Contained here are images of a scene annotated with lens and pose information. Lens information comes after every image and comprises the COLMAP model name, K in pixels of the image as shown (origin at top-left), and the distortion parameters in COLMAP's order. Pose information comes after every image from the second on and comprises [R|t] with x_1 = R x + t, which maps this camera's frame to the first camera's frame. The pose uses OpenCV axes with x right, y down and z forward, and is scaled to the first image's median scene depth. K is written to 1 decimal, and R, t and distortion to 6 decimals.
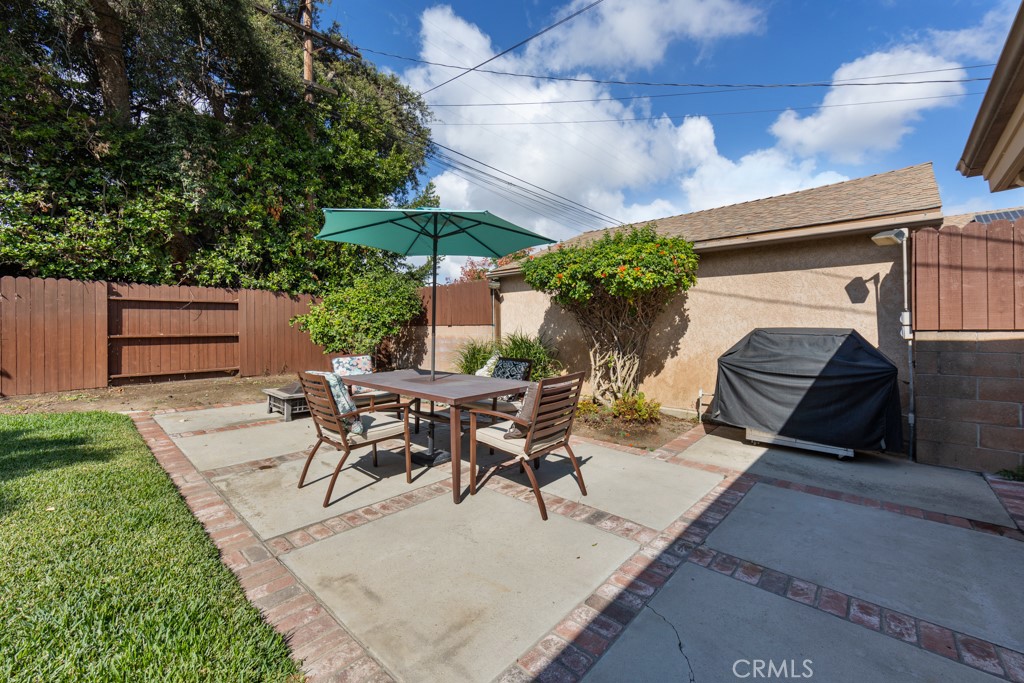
lens RADIAL K [[402.7, 0, 517.7], [0, 402.7, 336.3], [0, 0, 1]] dist [0.000022, -0.000177]
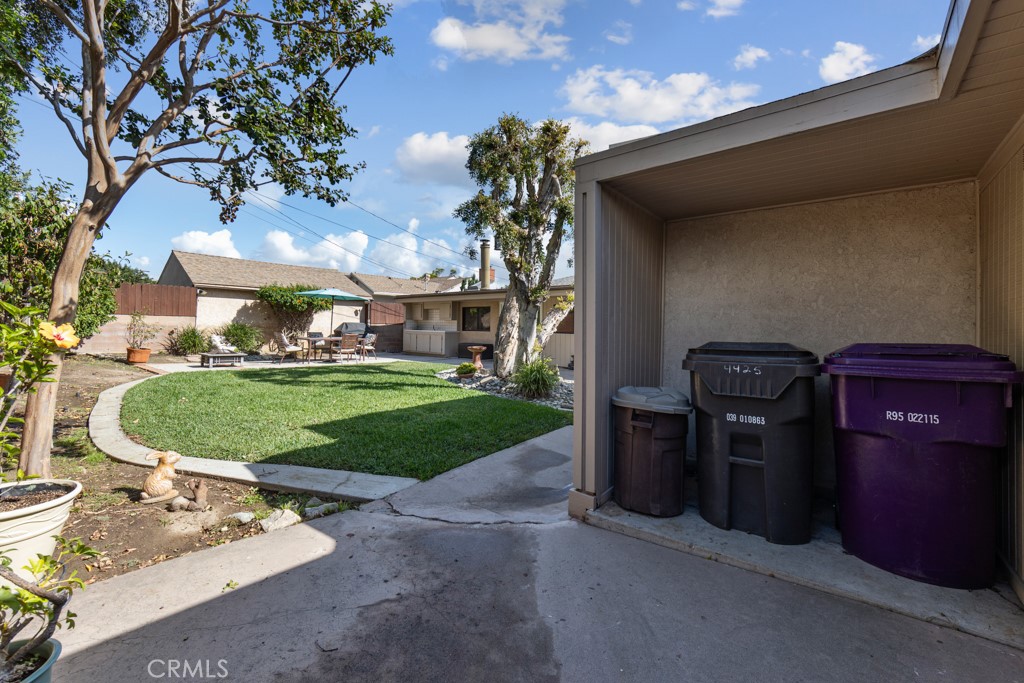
lens RADIAL K [[418.9, 0, 501.9], [0, 418.9, 318.3], [0, 0, 1]] dist [0.001519, -0.000181]
pose [[-0.039121, 0.014026, 0.999136, -3.549748], [-0.011756, 0.999826, -0.014496, -0.022014], [-0.999165, -0.012313, -0.038949, -0.276651]]
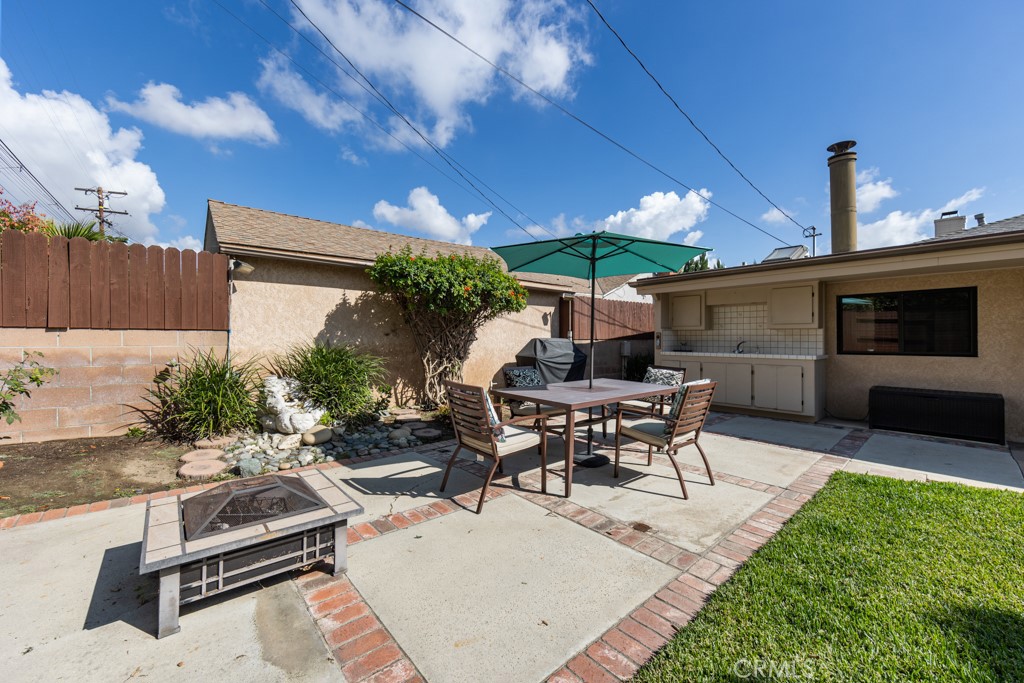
lens RADIAL K [[402.7, 0, 508.3], [0, 402.7, 334.1], [0, 0, 1]] dist [0.000022, -0.000177]
pose [[0.119011, 0.004690, 0.992882, -1.248277], [0.007350, 0.999957, -0.005605, -0.032367], [-0.992866, 0.007965, 0.118971, 1.023242]]
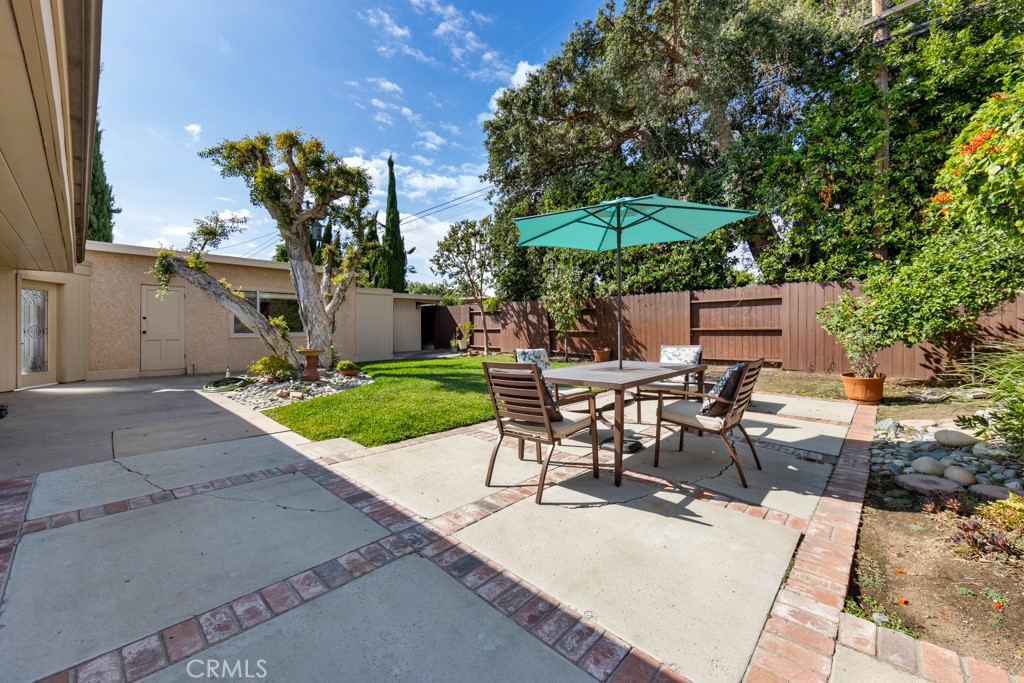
lens RADIAL K [[402.7, 0, 506.8], [0, 402.7, 333.2], [0, 0, 1]] dist [0.000022, -0.000177]
pose [[-0.021109, 0.014002, -0.999679, 0.760959], [-0.013985, 0.999800, 0.014299, 0.007346], [0.999679, 0.014282, -0.020909, 0.686503]]
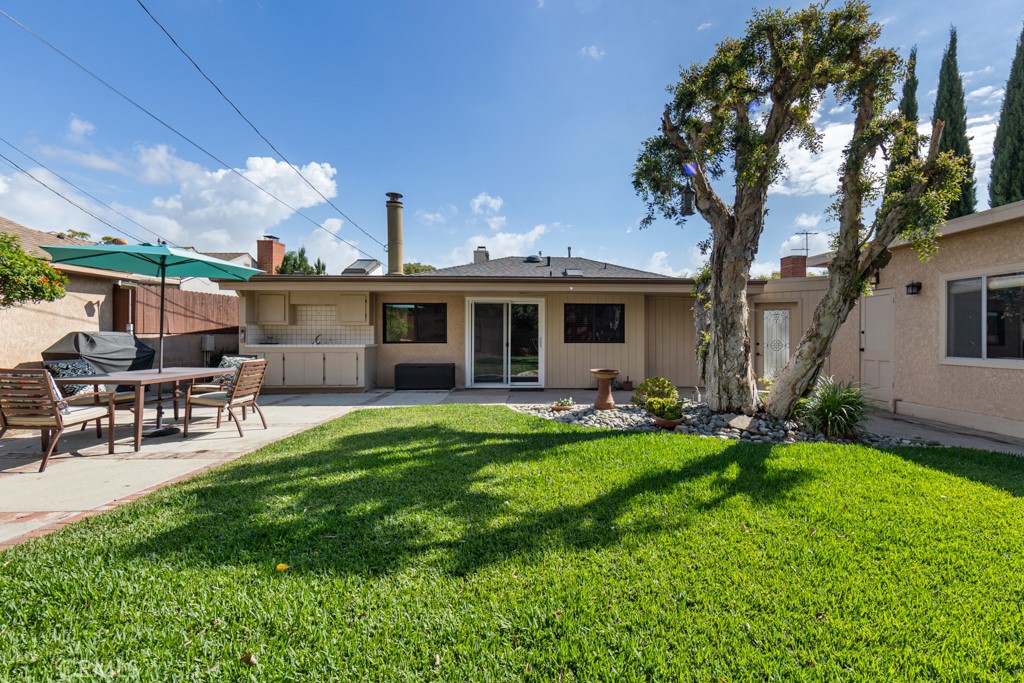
lens RADIAL K [[459.1, 0, 564.8], [0, 459.1, 333.2], [0, 0, 1]] dist [-0.002124, -0.000256]
pose [[-0.721402, -0.005027, 0.692498, -2.057453], [0.000046, 0.999973, 0.007306, -0.029914], [-0.692517, 0.005302, -0.721382, 1.090674]]
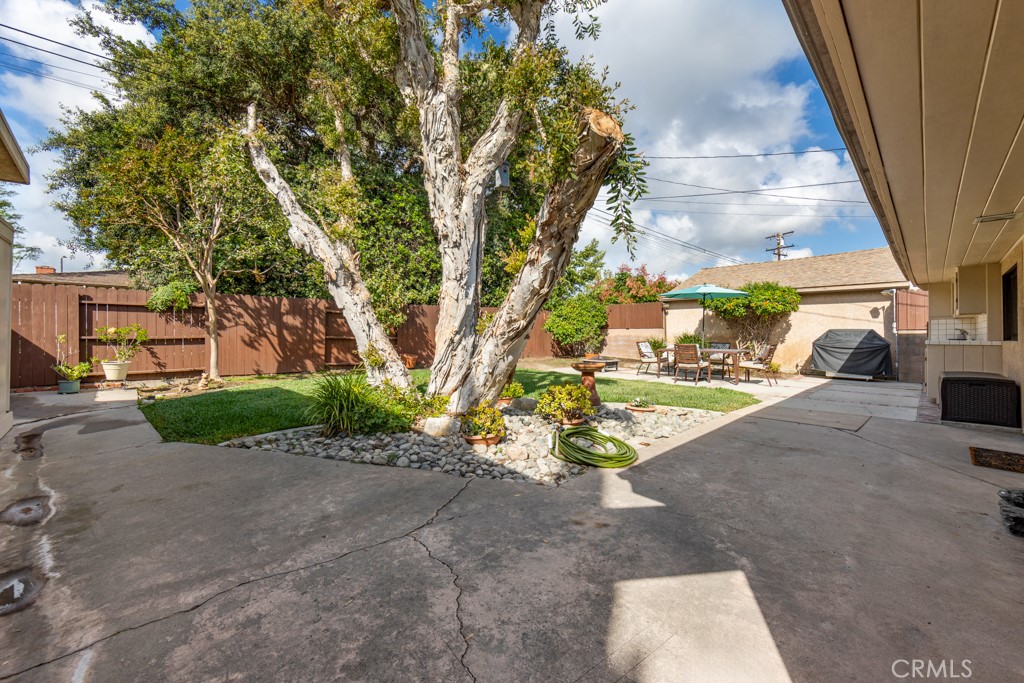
lens RADIAL K [[402.7, 0, 515.1], [0, 402.7, 337.9], [0, 0, 1]] dist [0.000022, -0.000177]
pose [[0.997609, 0.000134, -0.069114, -1.175916], [-0.000308, 0.999997, -0.002509, 0.040595], [0.069114, 0.002524, 0.997606, -1.604163]]
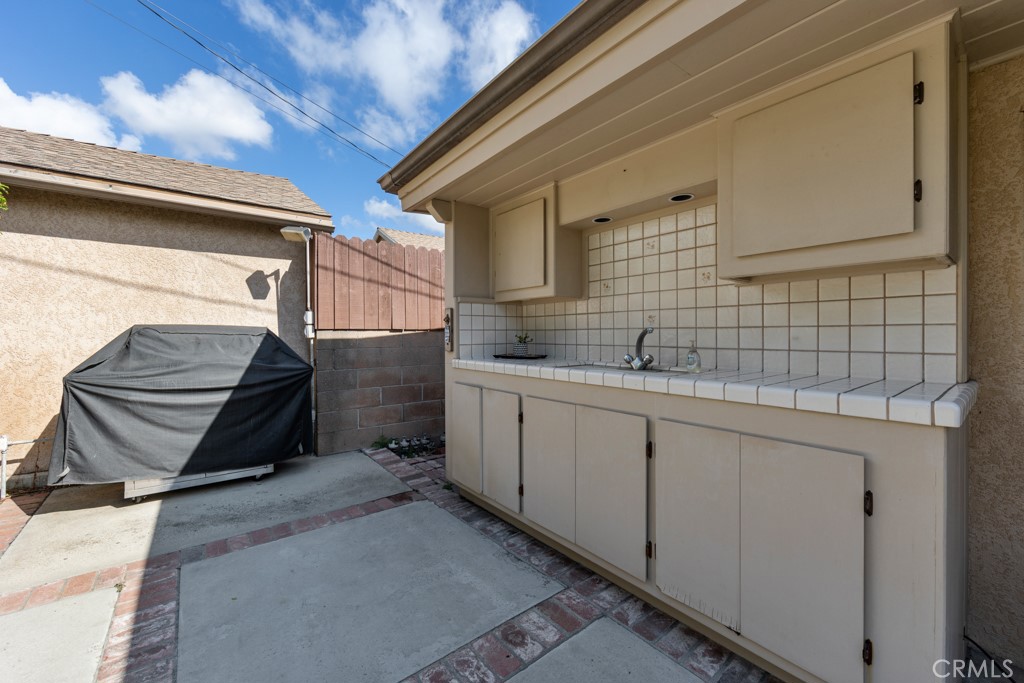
lens RADIAL K [[402.7, 0, 508.6], [0, 402.7, 333.3], [0, 0, 1]] dist [0.000022, -0.000177]
pose [[0.170247, -0.001920, 0.985399, 0.048582], [0.011480, 0.999934, -0.000035, 0.000872], [-0.985334, 0.011318, 0.170258, 0.315655]]
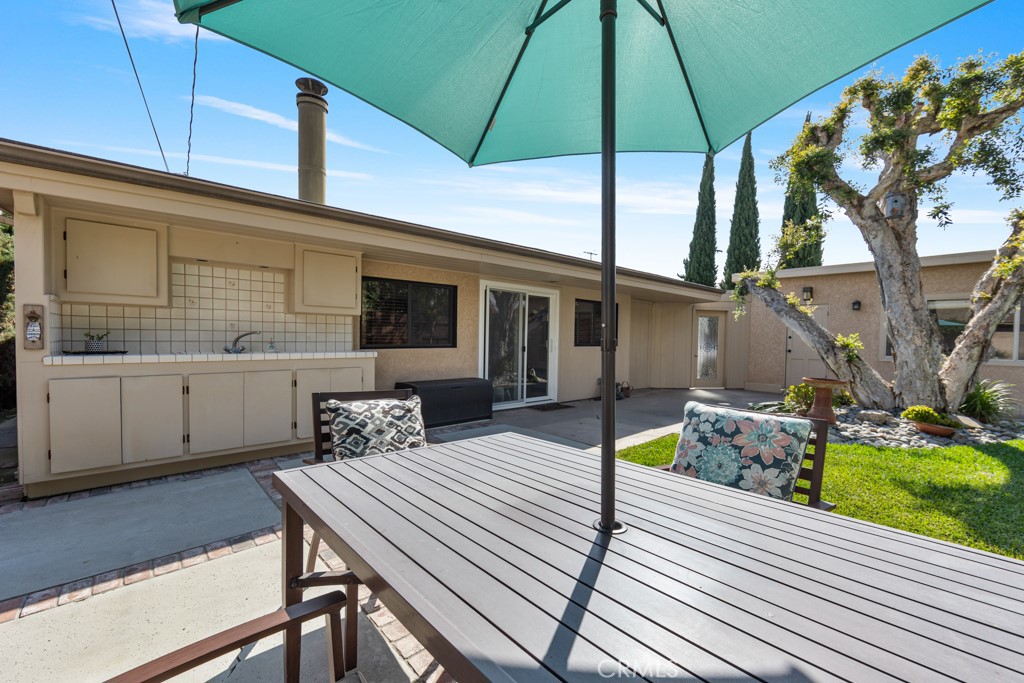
lens RADIAL K [[402.7, 0, 513.1], [0, 402.7, 353.5], [0, 0, 1]] dist [0.000022, -0.000177]
pose [[-0.995045, -0.022458, 0.096859, -0.148597], [-0.017831, 0.998670, 0.048372, -0.009078], [-0.097816, 0.046405, -0.994122, 1.150967]]
